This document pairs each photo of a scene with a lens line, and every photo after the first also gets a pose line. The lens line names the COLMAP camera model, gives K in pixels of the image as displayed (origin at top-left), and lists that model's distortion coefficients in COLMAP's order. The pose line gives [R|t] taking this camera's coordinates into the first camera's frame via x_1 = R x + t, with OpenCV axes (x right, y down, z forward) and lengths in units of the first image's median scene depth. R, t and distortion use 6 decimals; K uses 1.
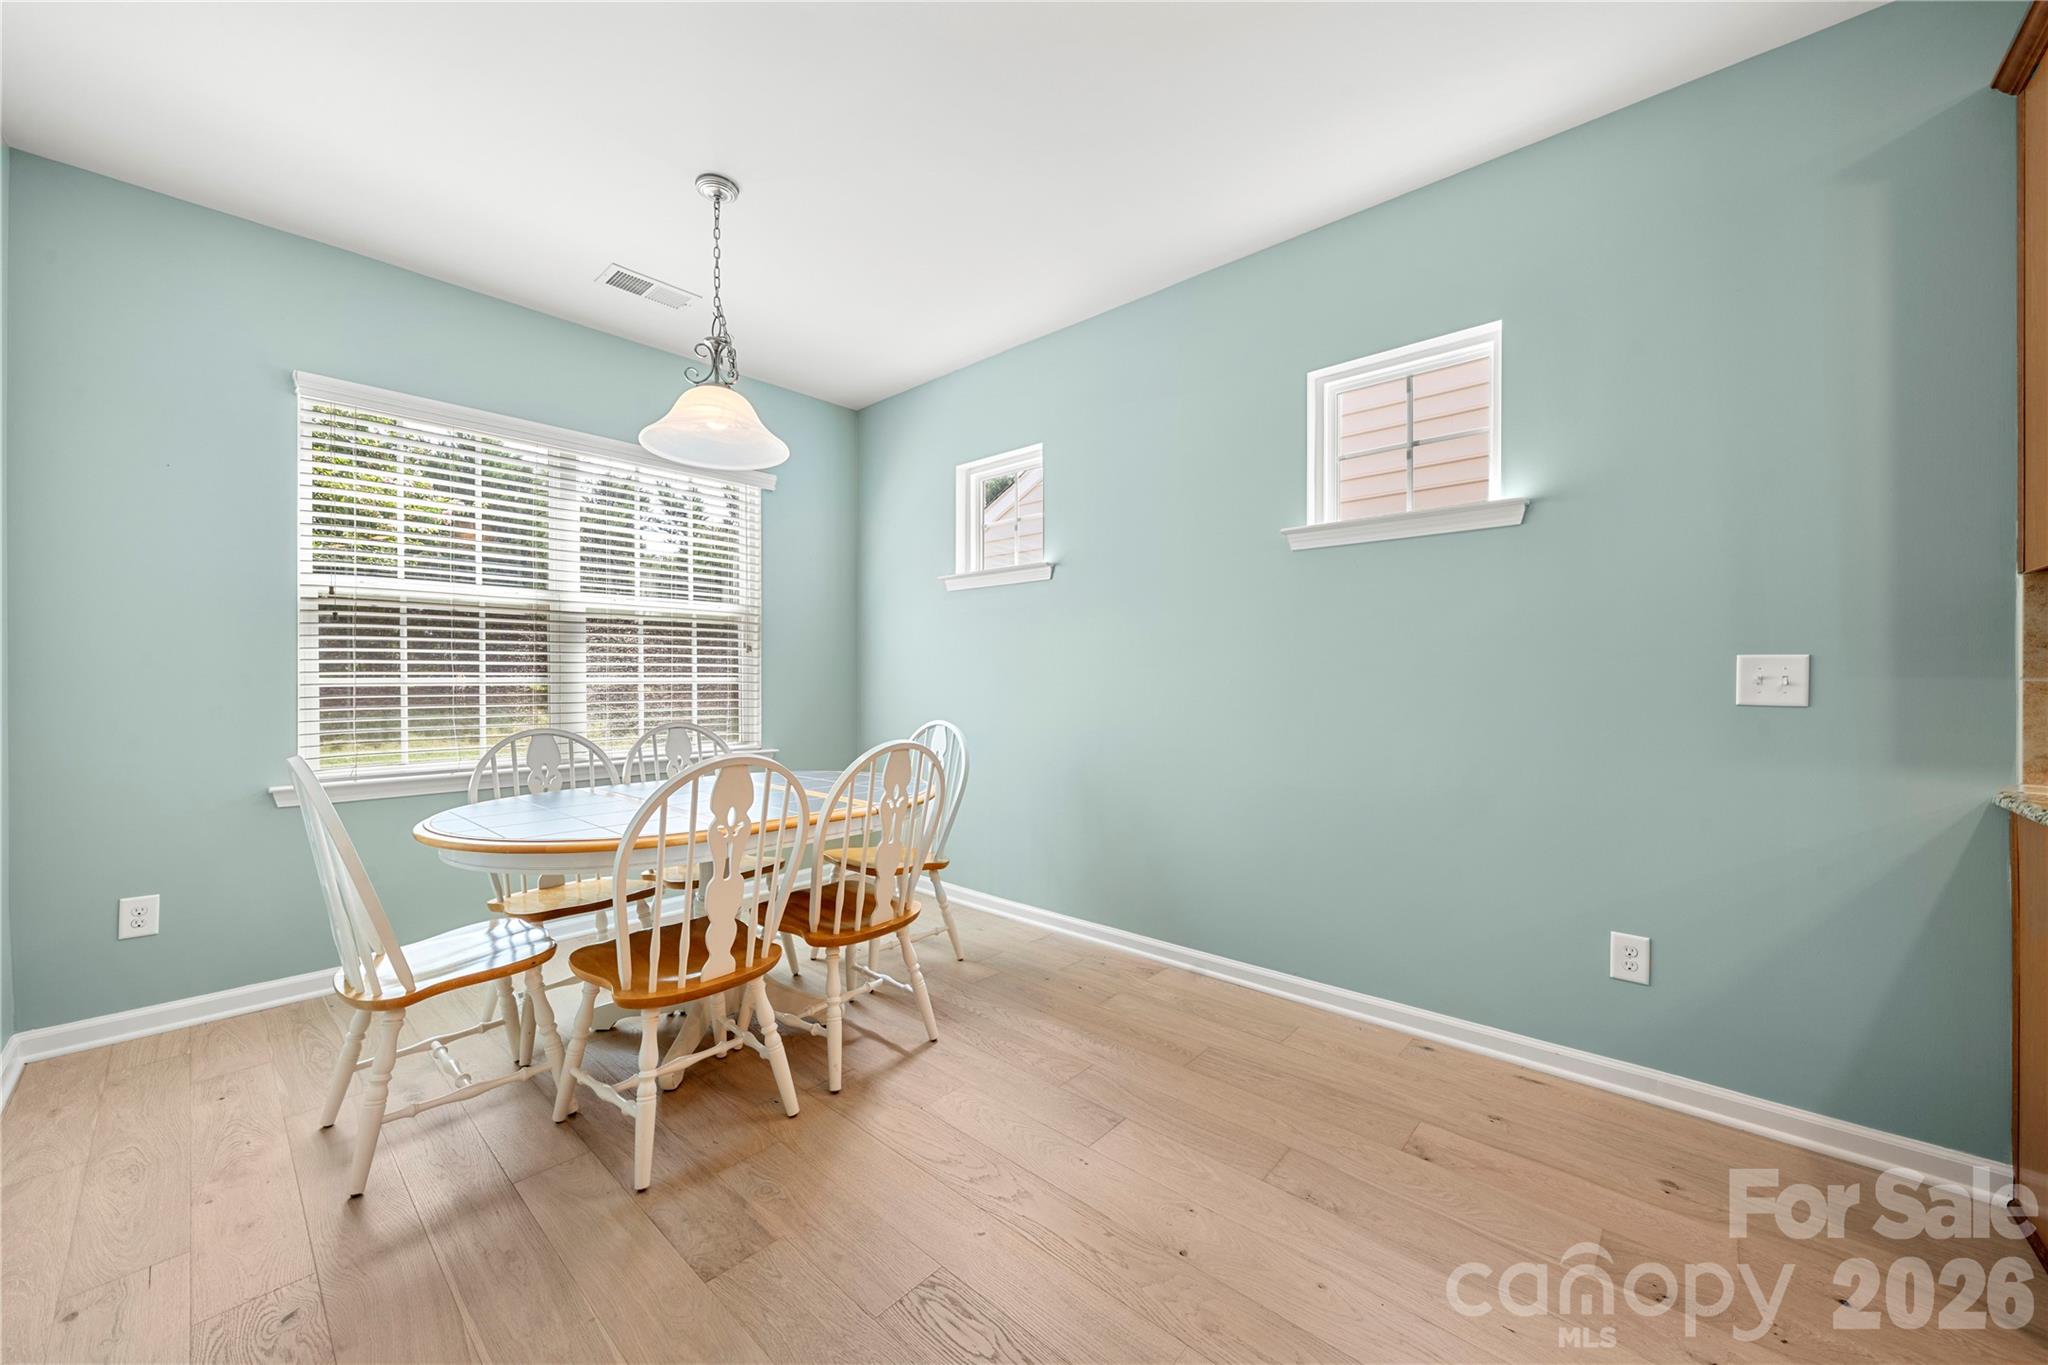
lens RADIAL K [[748.7, 0, 1031.8], [0, 748.7, 680.2], [0, 0, 1]] dist [0.001381, 0.000413]
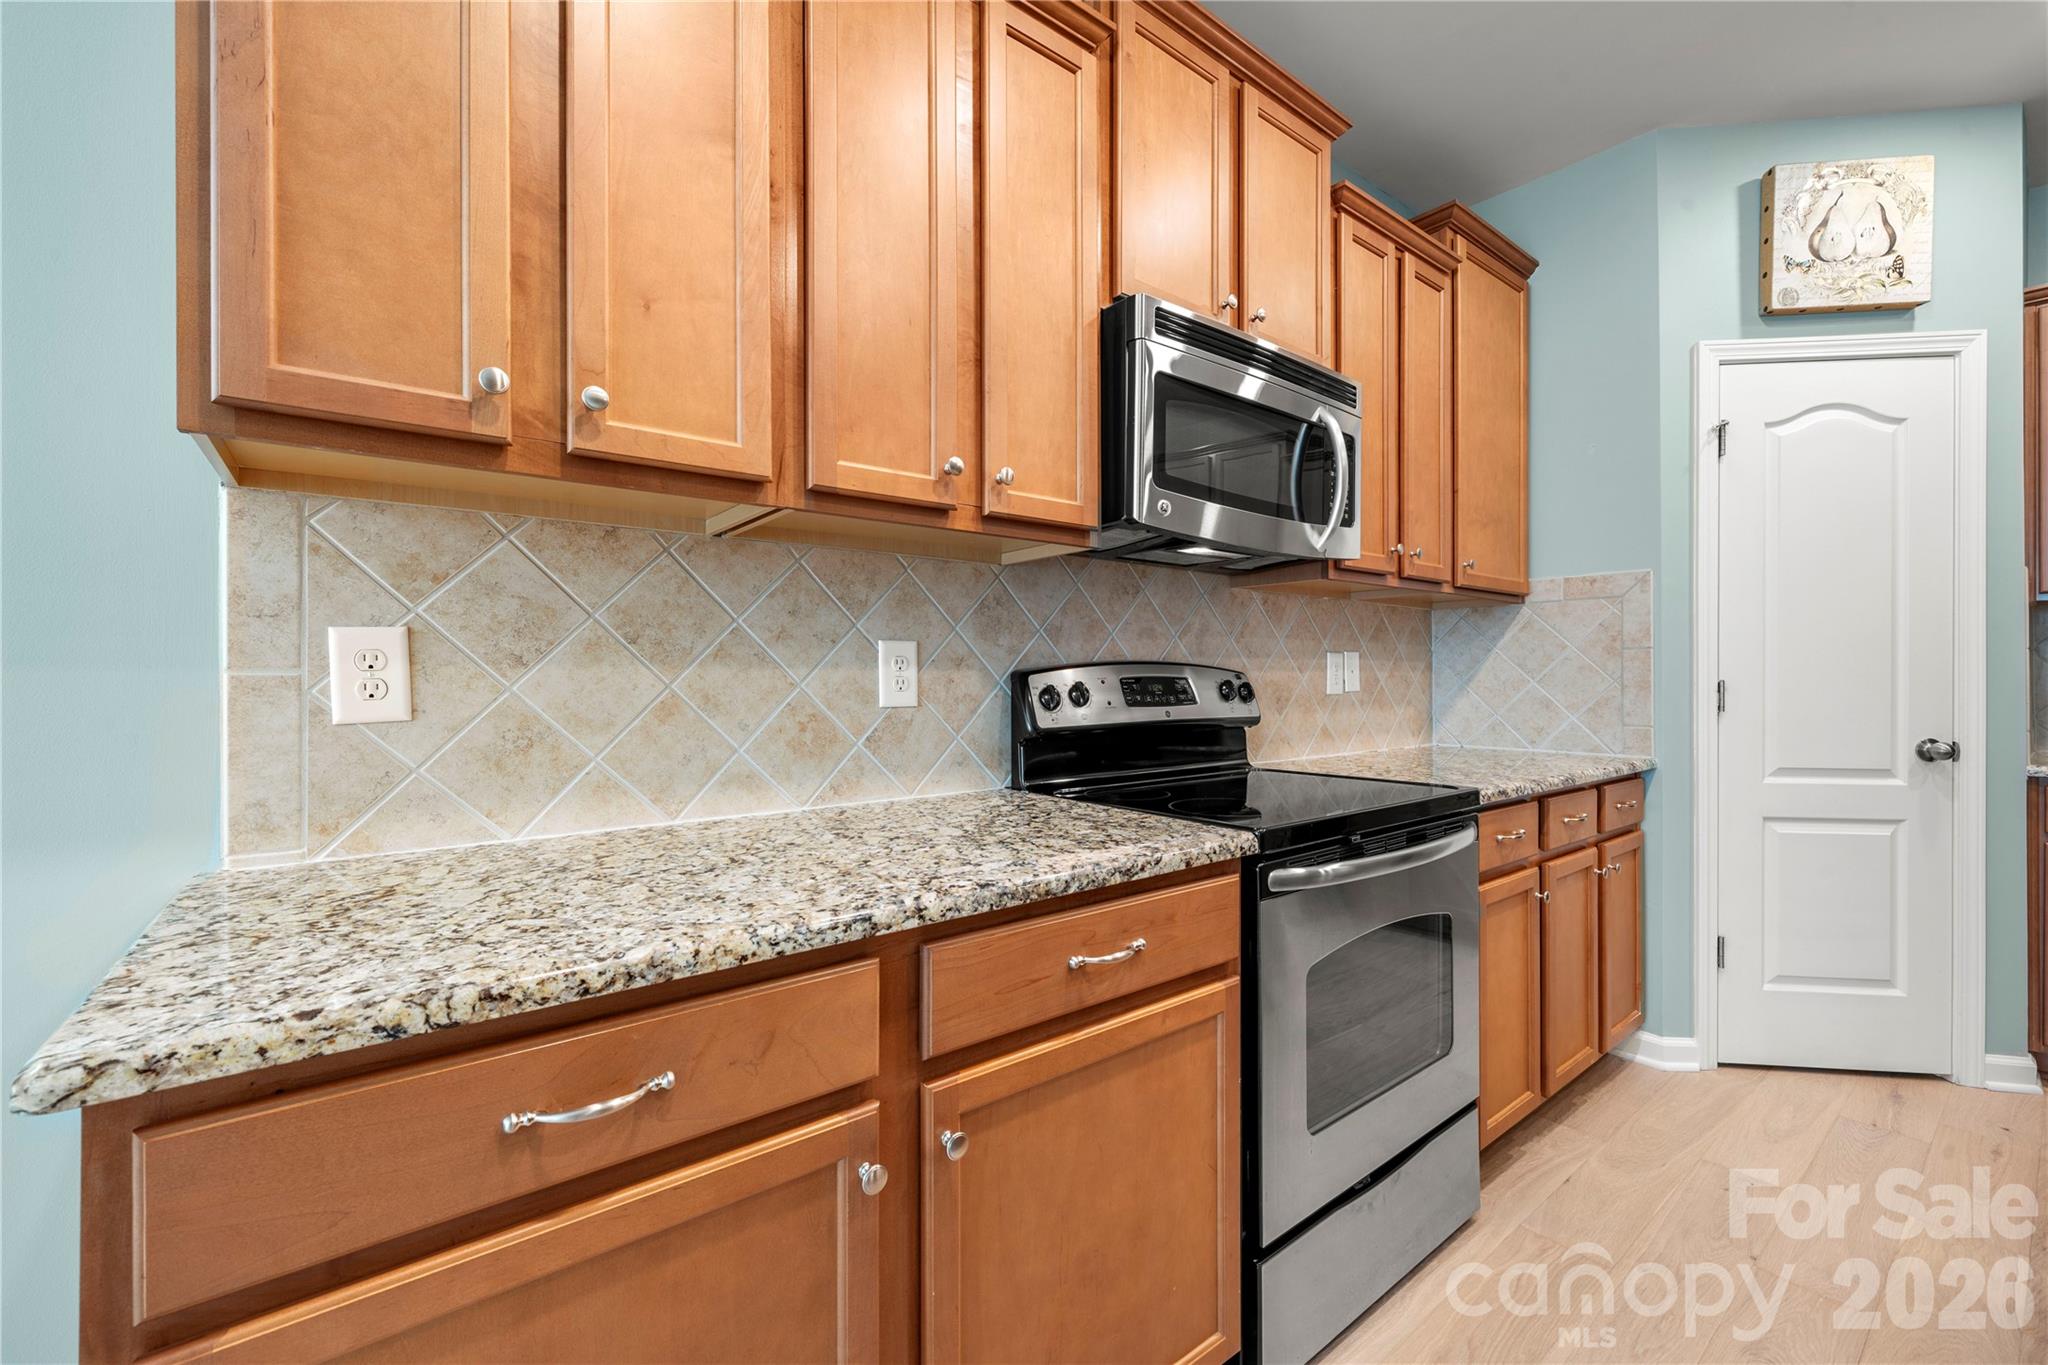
lens RADIAL K [[830.6, 0, 1022.9], [0, 830.6, 670.4], [0, 0, 1]] dist [-0.001618, -0.000363]
pose [[0.180000, 0.006897, 0.983642, 0.432415], [0.000353, 0.999975, -0.007076, 0.001149], [-0.983666, 0.001621, 0.179993, 0.157074]]
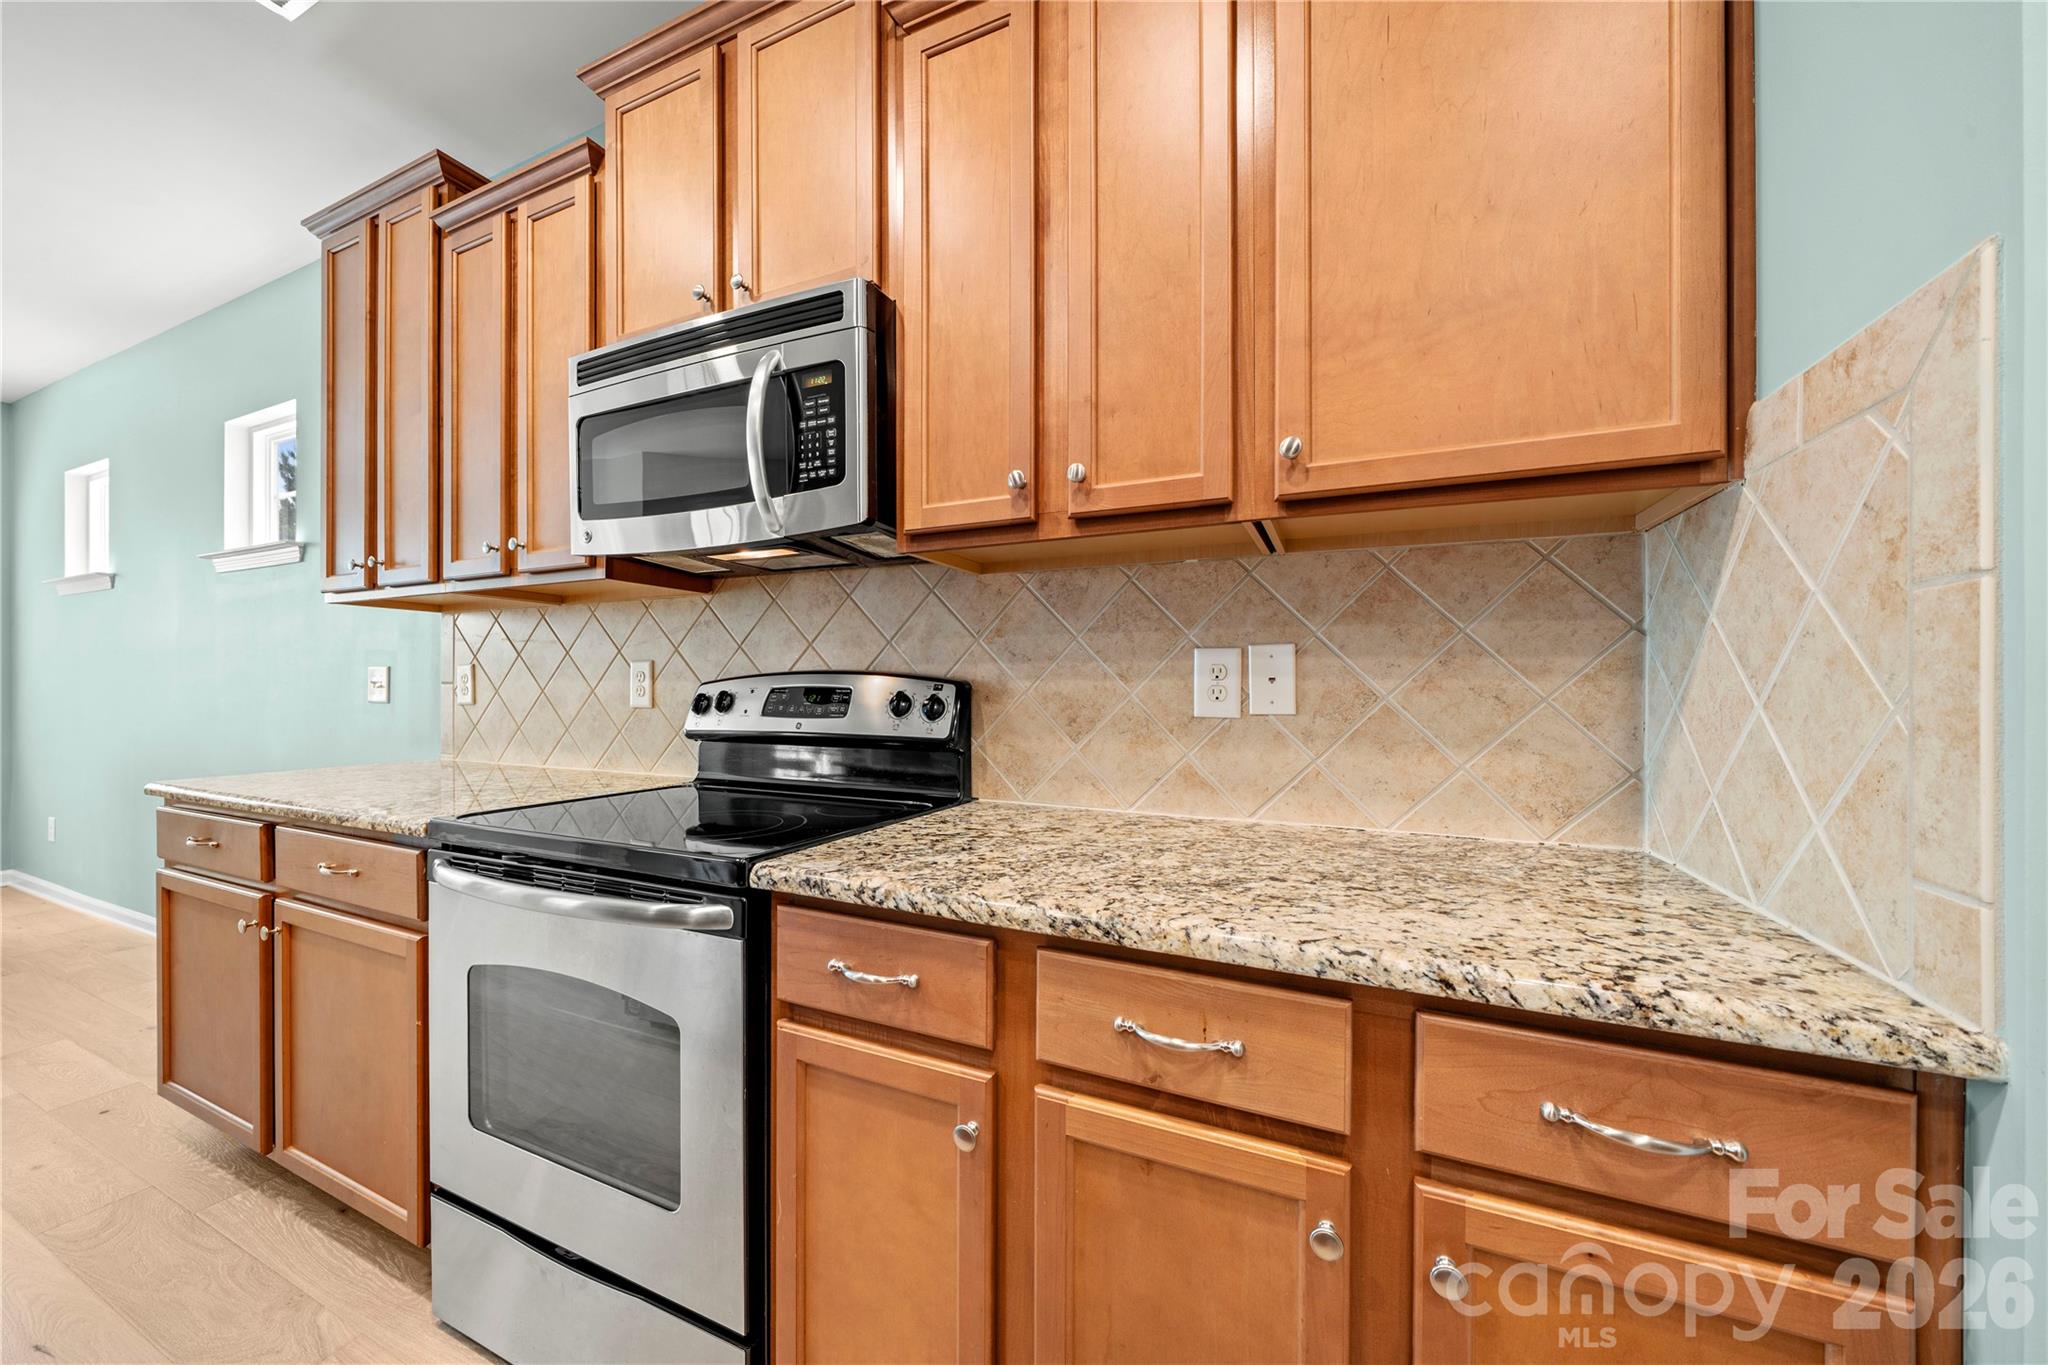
lens RADIAL K [[748.7, 0, 1003.7], [0, 748.7, 684.9], [0, 0, 1]] dist [0.001381, 0.000413]
pose [[0.960405, 0.004777, 0.278567, 1.049881], [-0.003639, 0.999983, -0.004605, 0.002267], [-0.278584, 0.003409, 0.960406, -0.386077]]
